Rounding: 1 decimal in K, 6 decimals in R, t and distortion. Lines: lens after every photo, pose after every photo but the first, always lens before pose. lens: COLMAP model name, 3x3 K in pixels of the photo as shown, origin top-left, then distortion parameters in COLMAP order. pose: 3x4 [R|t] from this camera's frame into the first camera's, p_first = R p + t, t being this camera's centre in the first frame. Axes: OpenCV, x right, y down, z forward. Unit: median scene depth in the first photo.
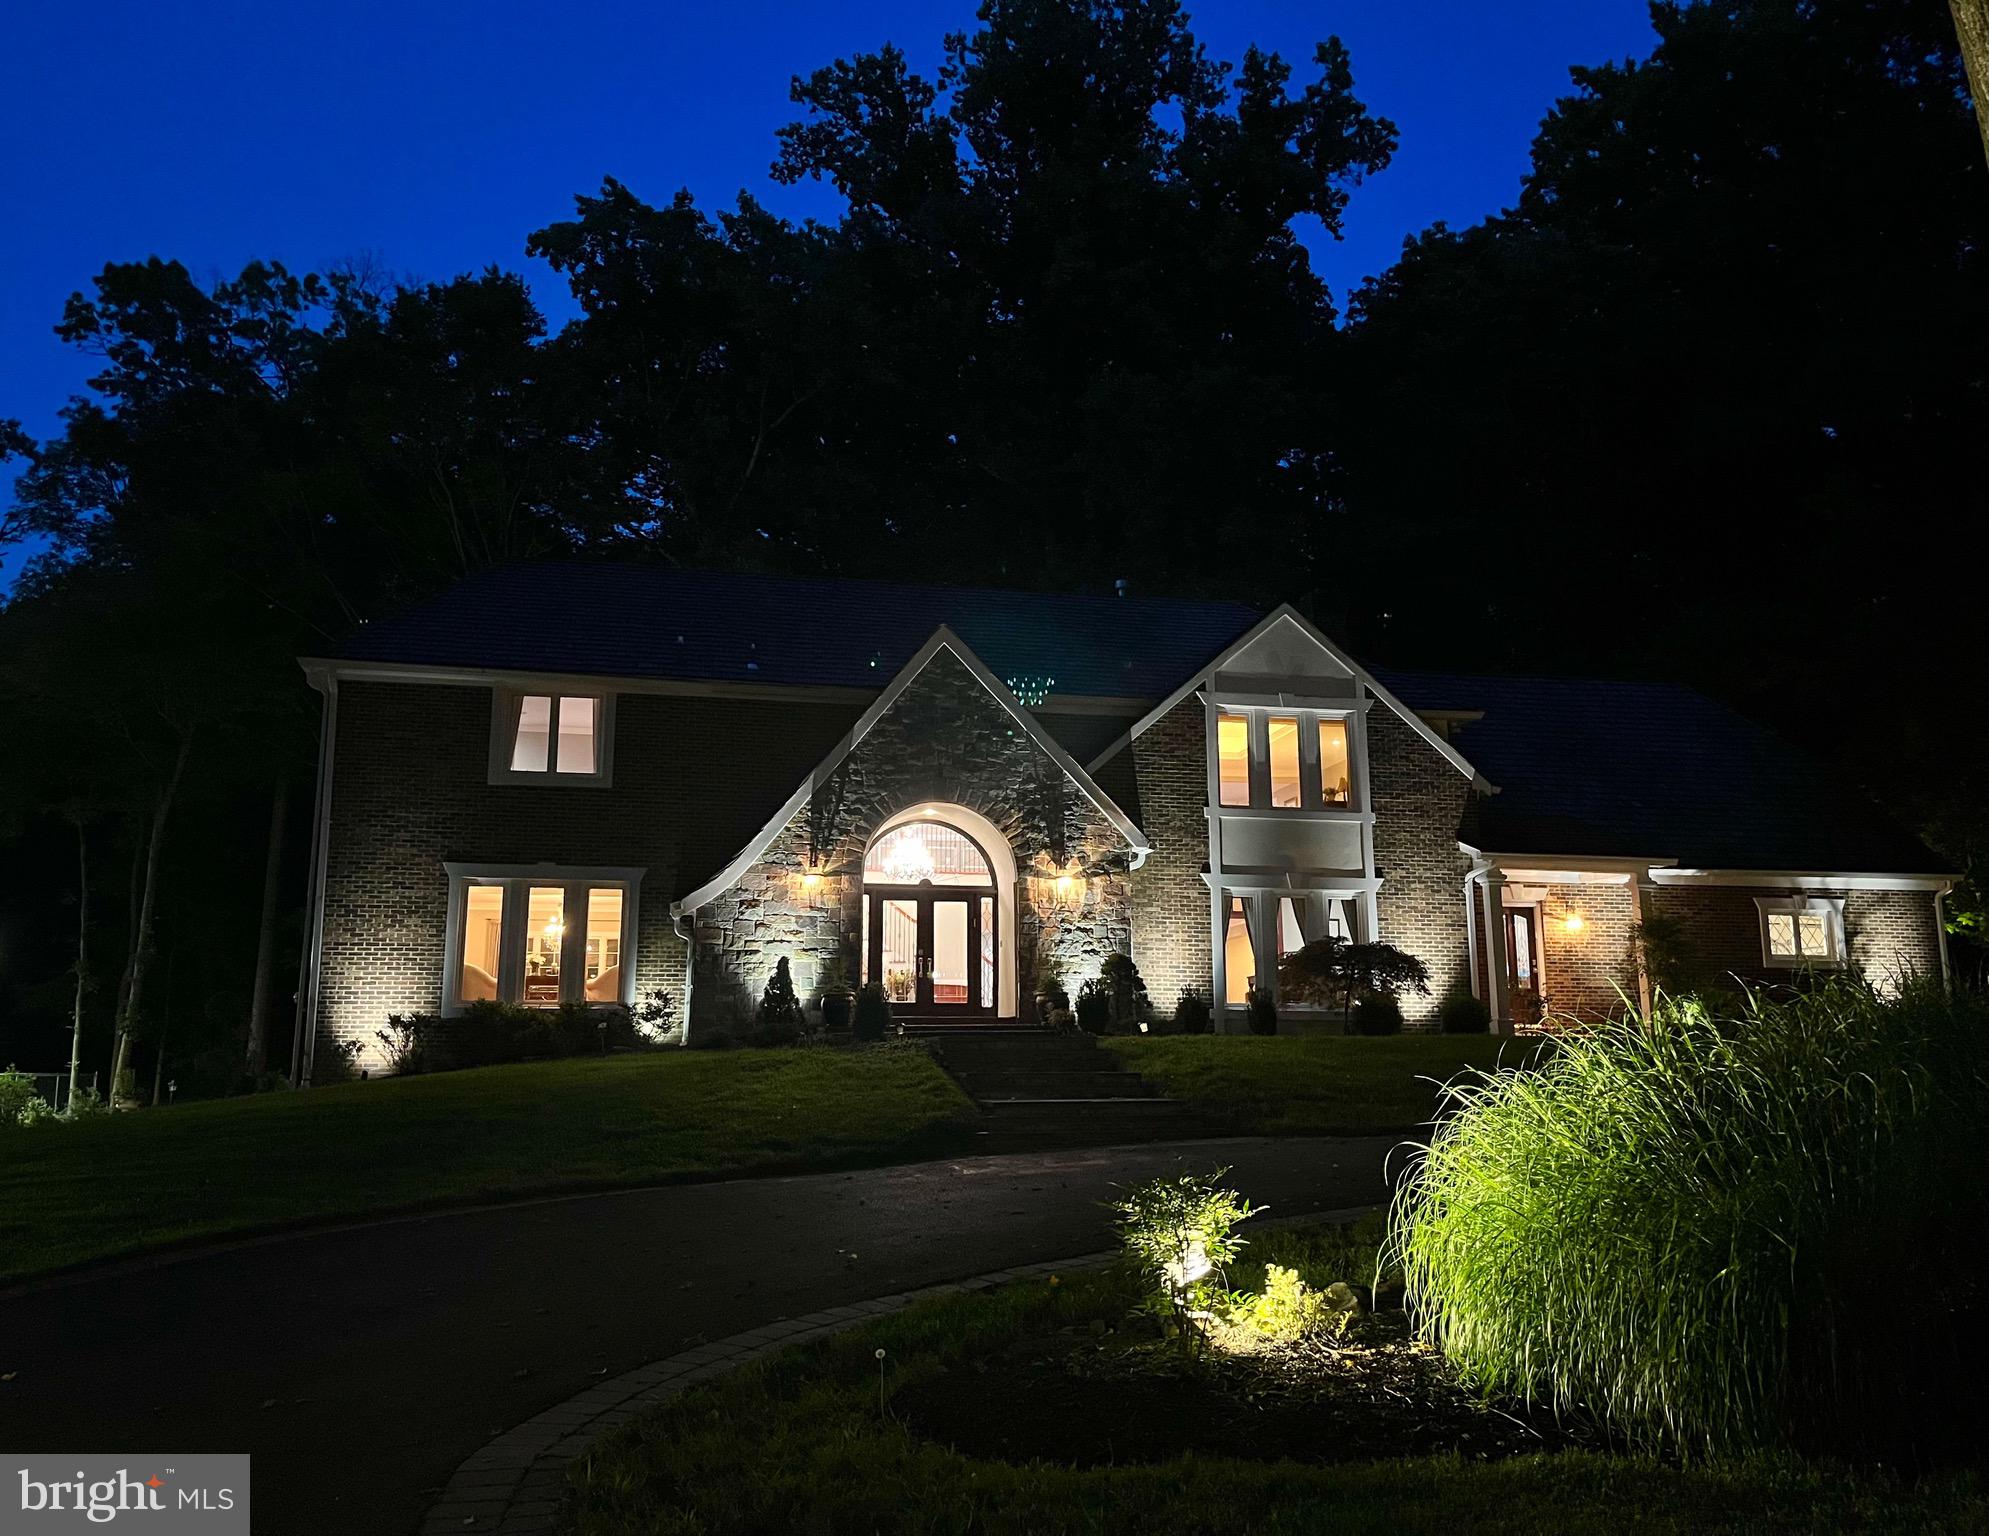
lens RADIAL K [[1549.7, 0, 990.3], [0, 1549.7, 761.4], [0, 0, 1]] dist [0.043299, -0.008555]
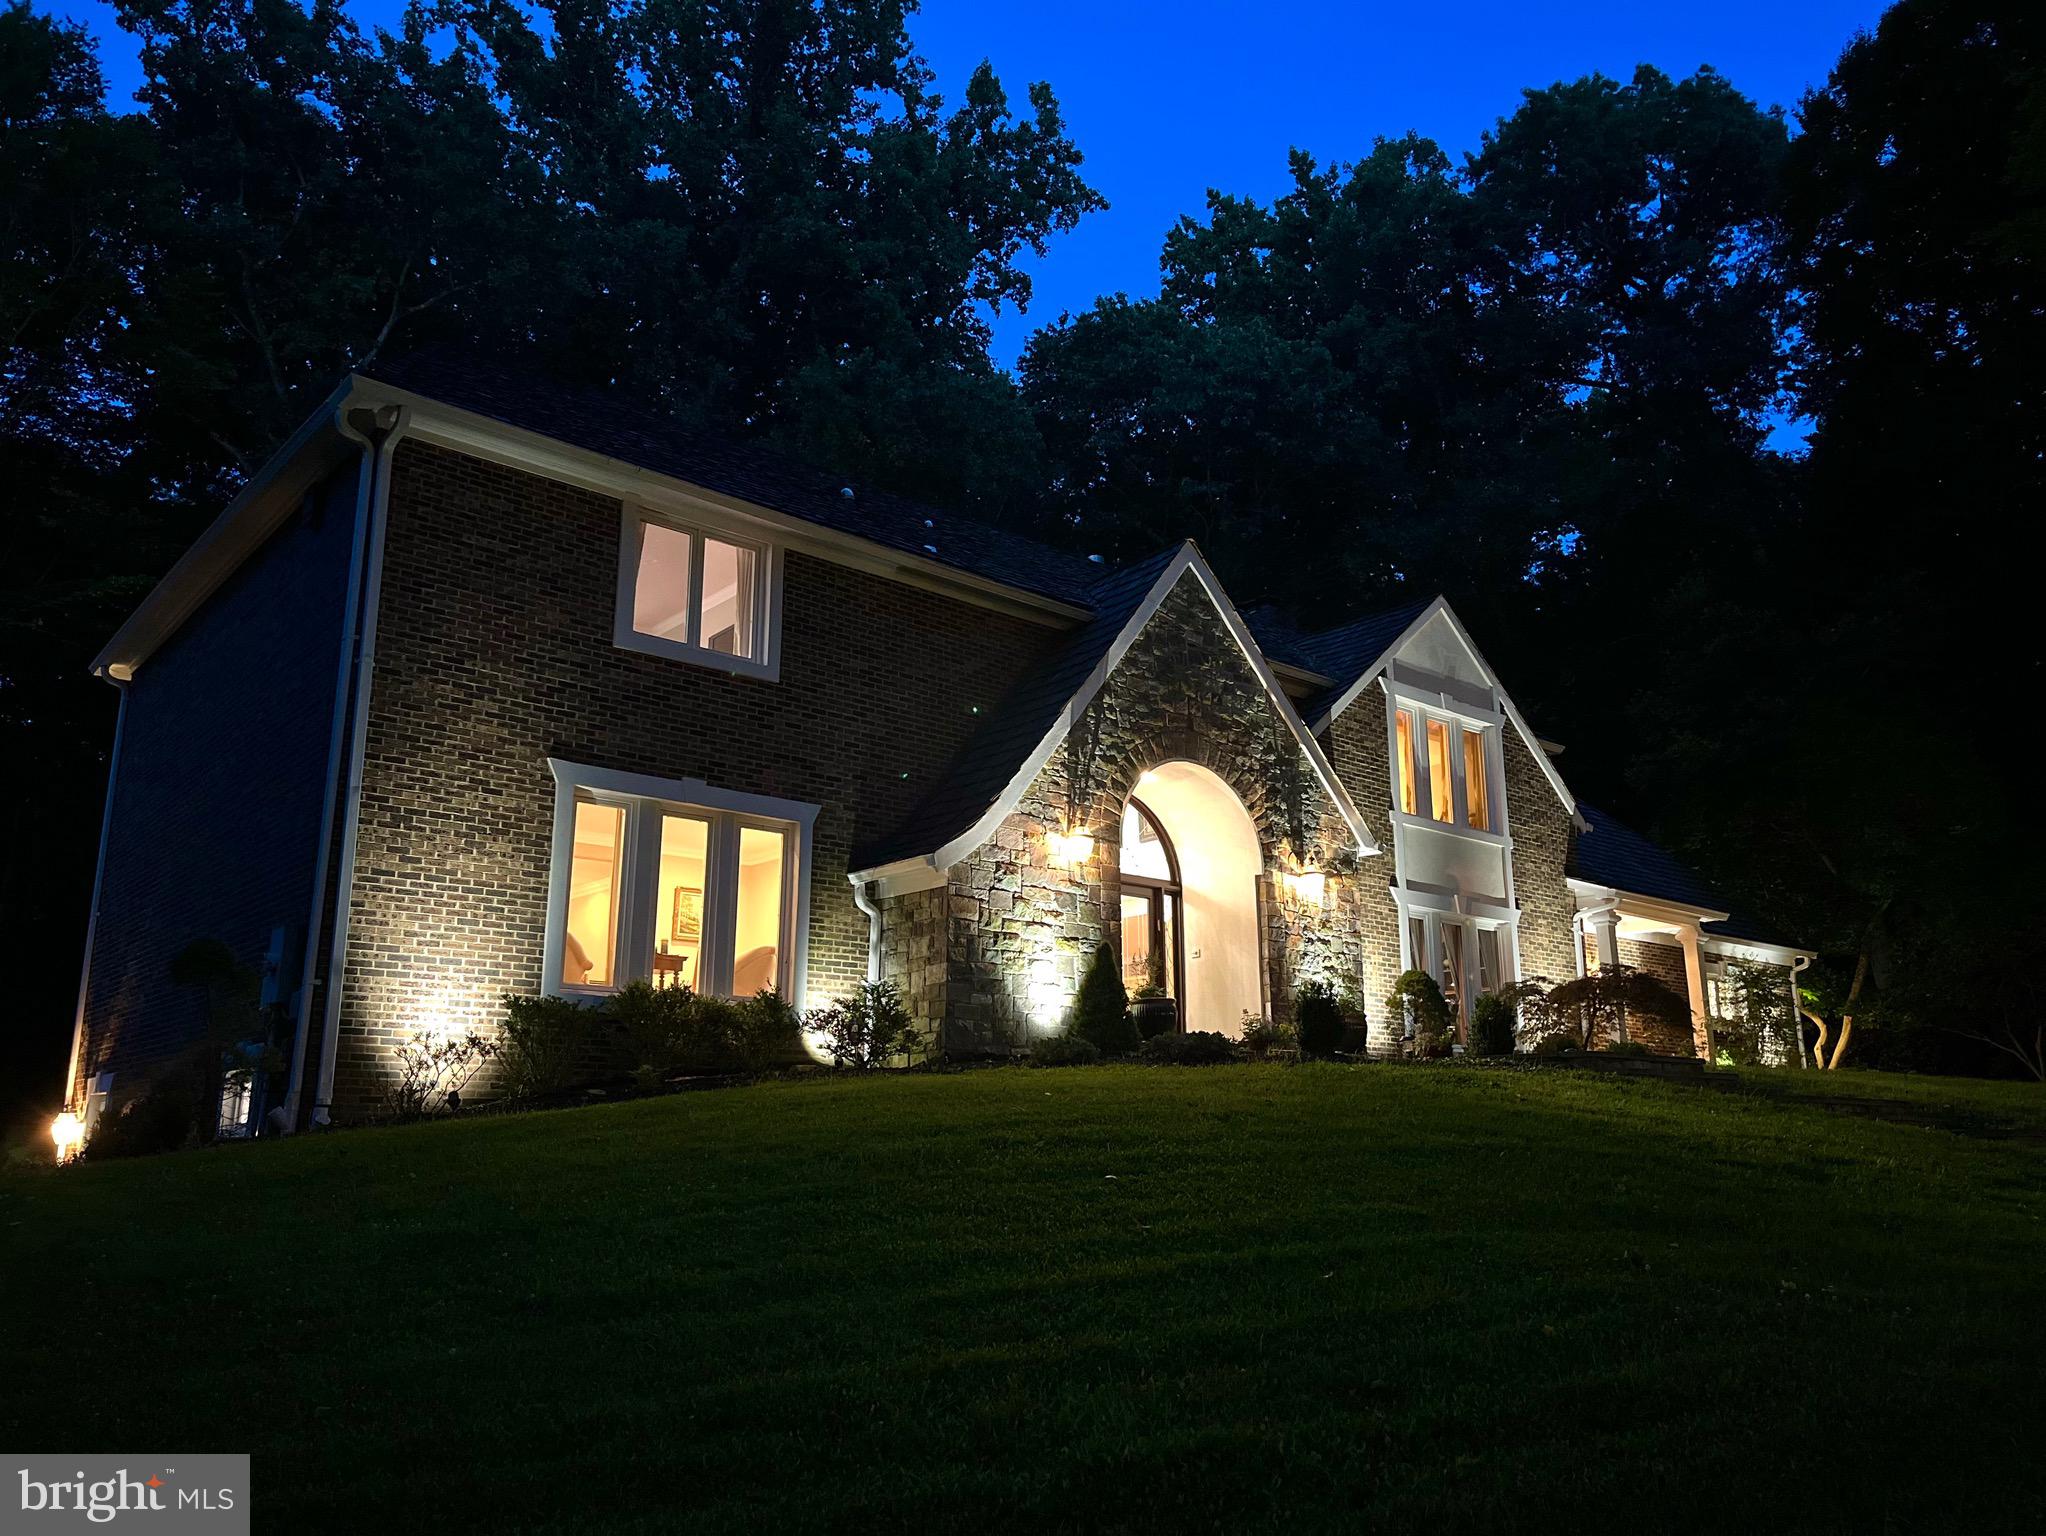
lens RADIAL K [[1550.7, 0, 1028.2], [0, 1550.7, 764.2], [0, 0, 1]] dist [0.042365, -0.073998]
pose [[0.870196, 0.122946, 0.477119, -0.468076], [-0.096393, 0.992135, -0.079850, 0.095937], [-0.483184, 0.023495, 0.875204, 0.359448]]
